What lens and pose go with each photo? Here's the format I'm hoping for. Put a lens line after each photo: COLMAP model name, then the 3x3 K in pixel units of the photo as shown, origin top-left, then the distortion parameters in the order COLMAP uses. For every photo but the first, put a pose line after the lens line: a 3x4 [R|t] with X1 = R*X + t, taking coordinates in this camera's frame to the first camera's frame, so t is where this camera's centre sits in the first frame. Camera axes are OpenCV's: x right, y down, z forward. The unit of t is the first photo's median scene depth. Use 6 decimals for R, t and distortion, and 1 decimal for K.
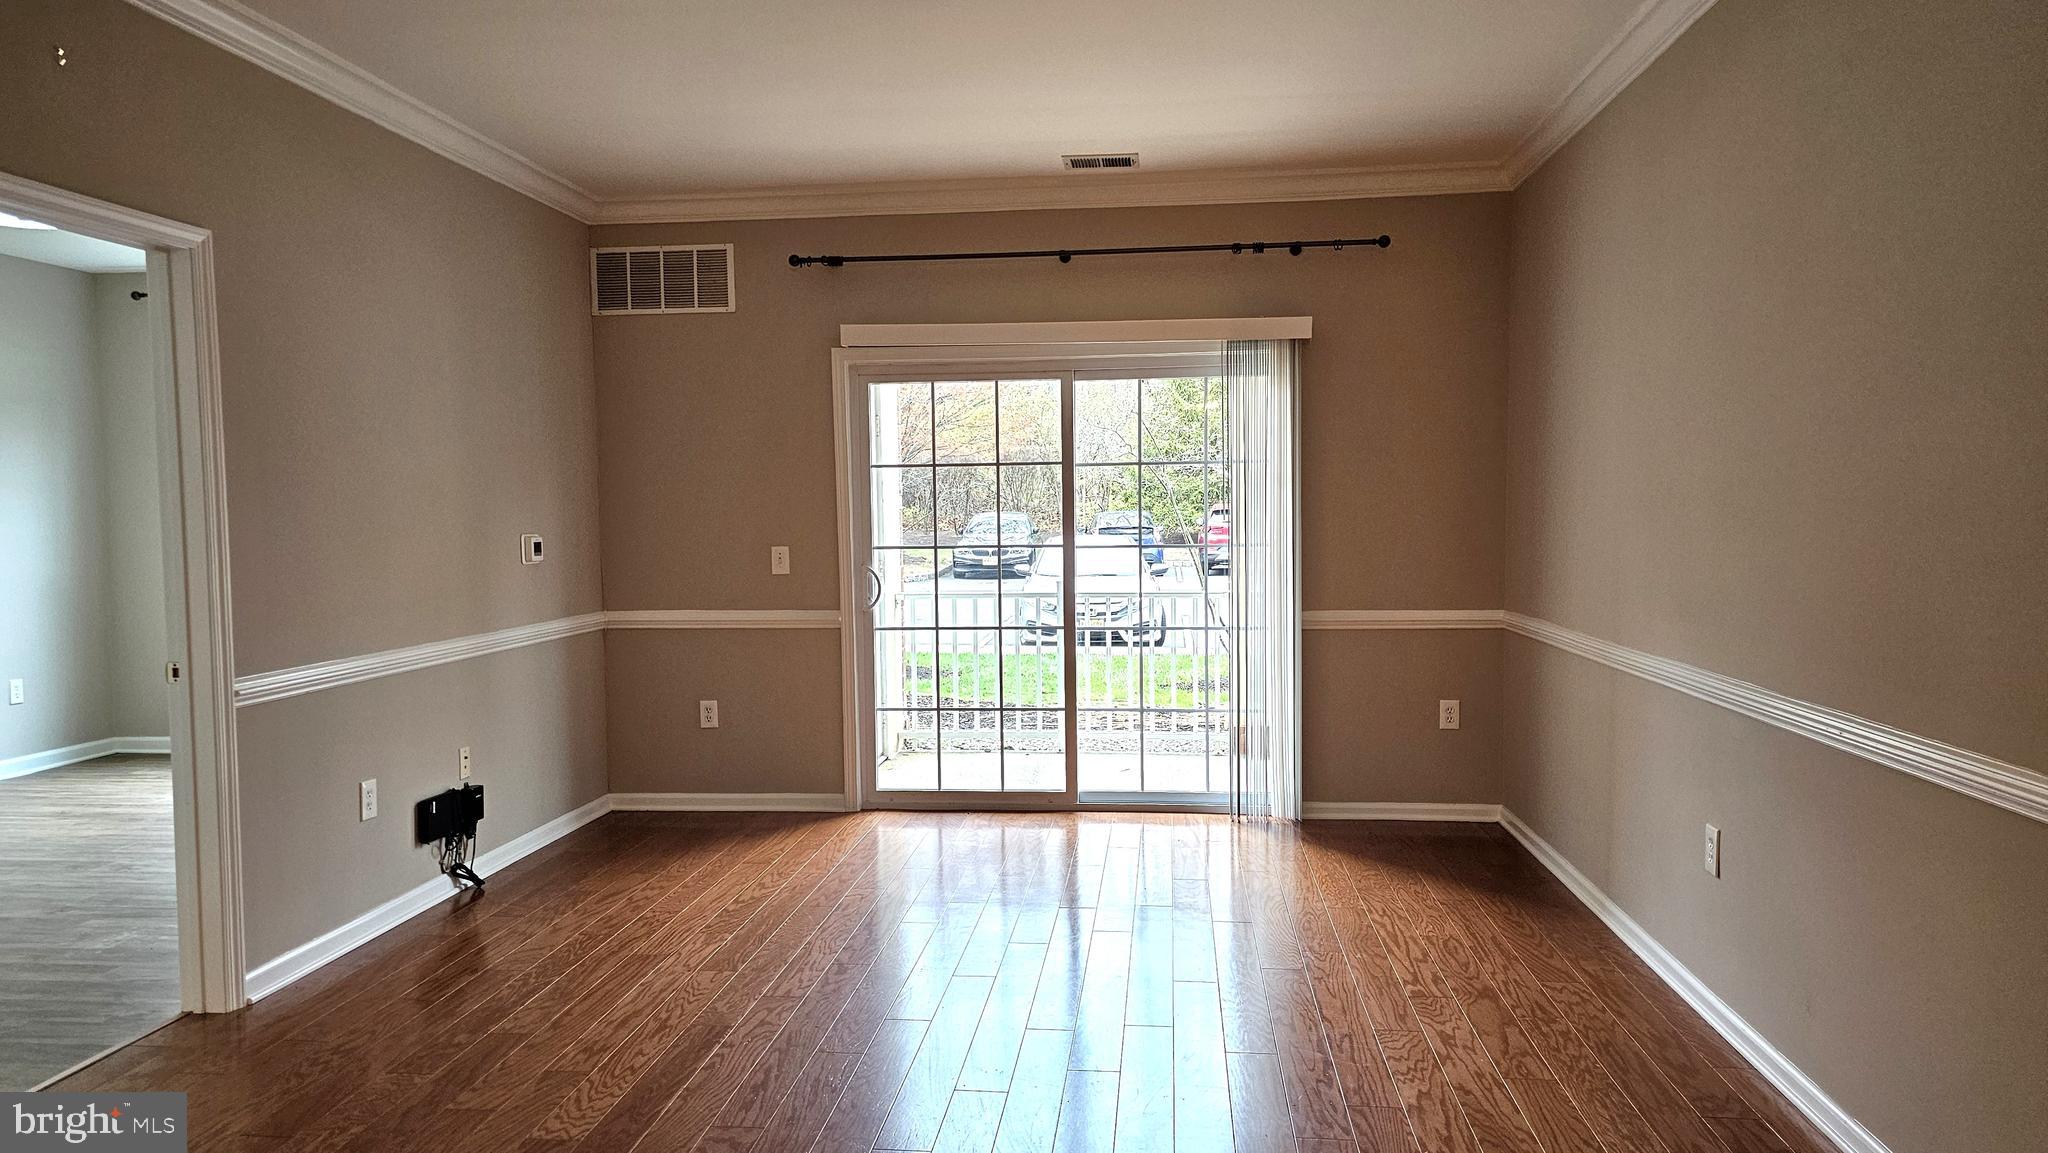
lens RADIAL K [[1357.0, 0, 1022.7], [0, 1357.0, 586.4], [0, 0, 1]] dist [0.029139, -0.004798]
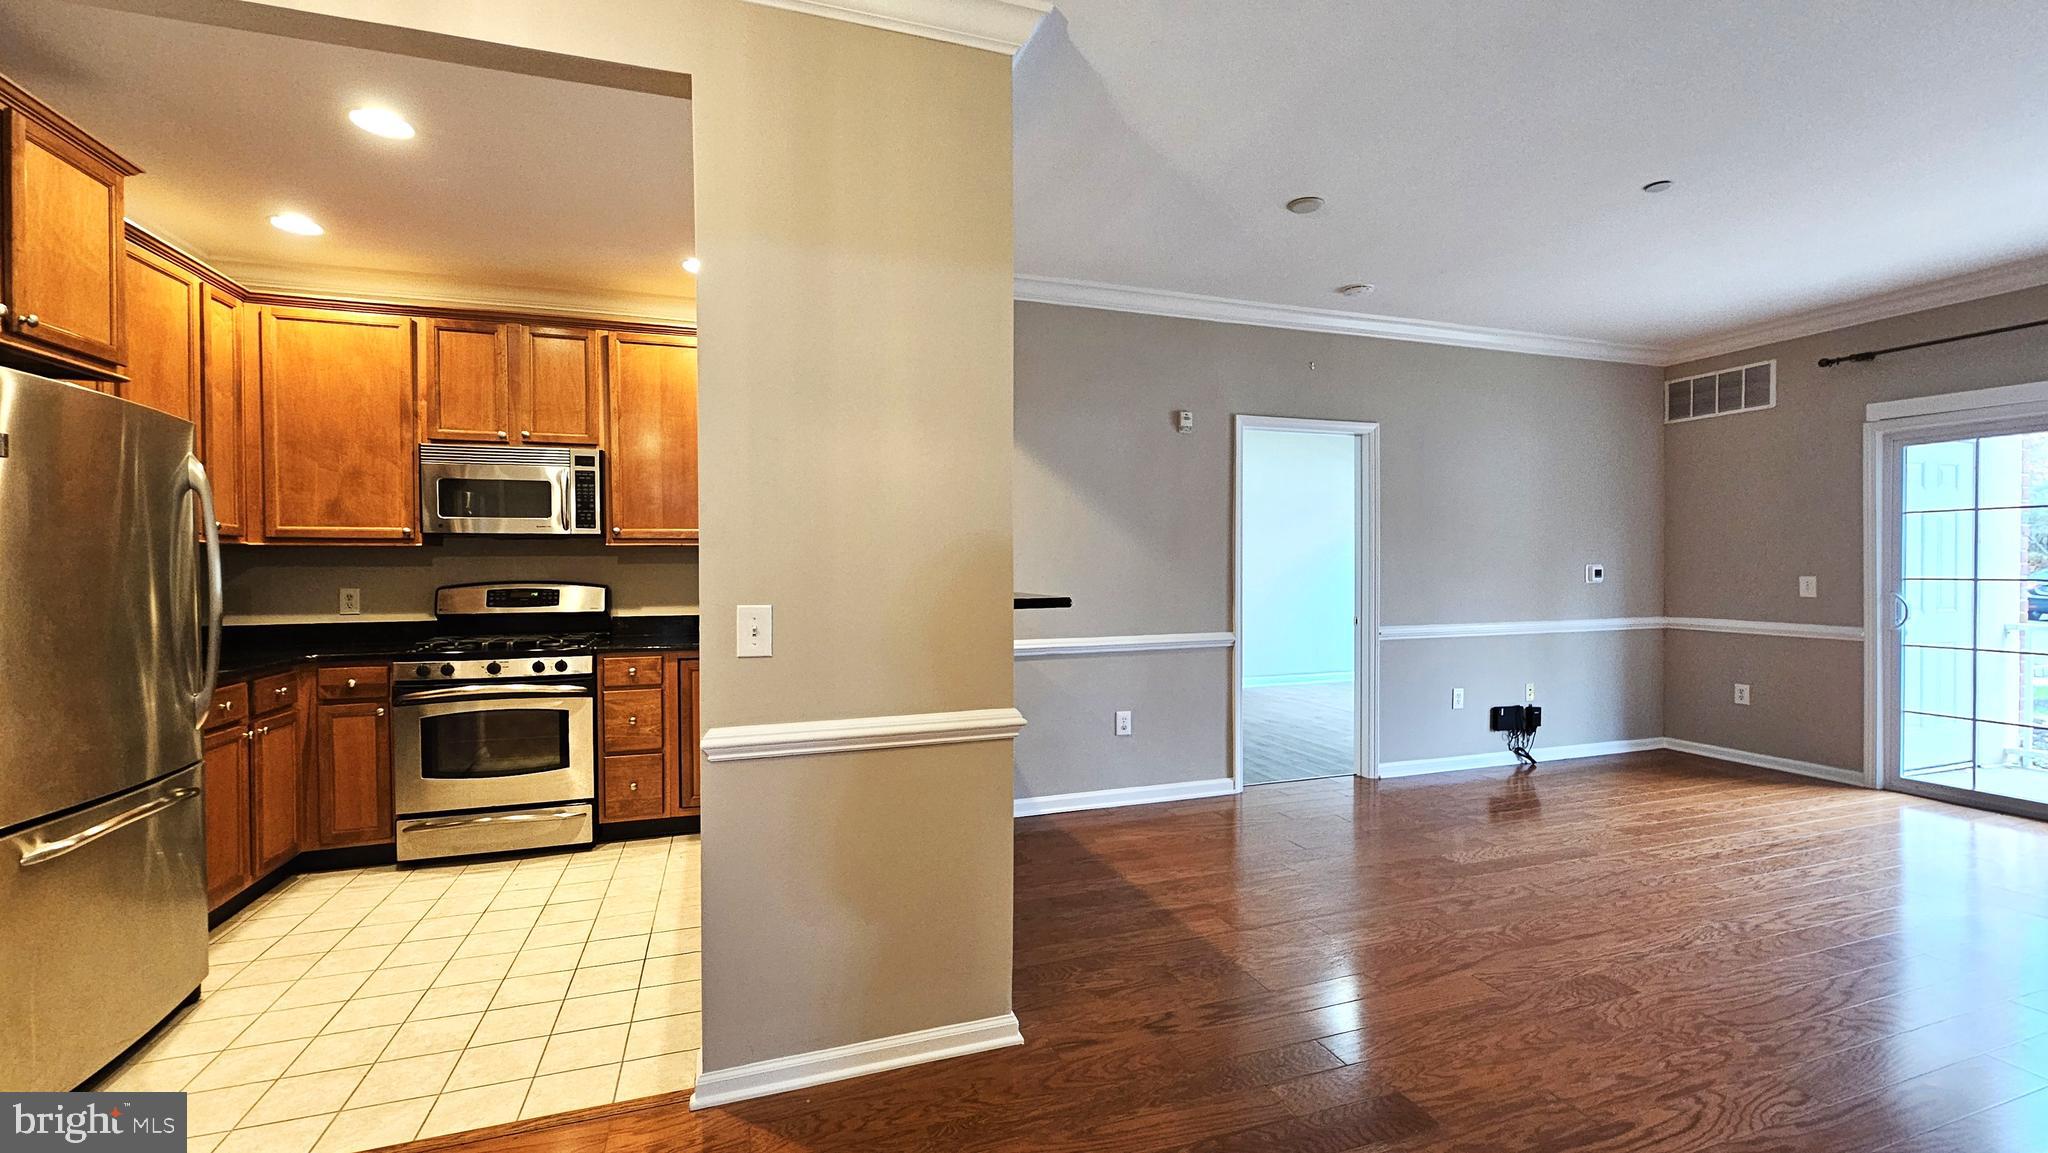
lens RADIAL K [[825.6, 0, 1018.0], [0, 825.6, 577.4], [0, 0, 1]] dist [0.000940, 0.000141]
pose [[0.422848, 0.023551, -0.905895, 0.235699], [-0.051441, 0.998674, 0.001952, 0.010287], [0.904740, 0.045775, 0.423499, -0.051929]]
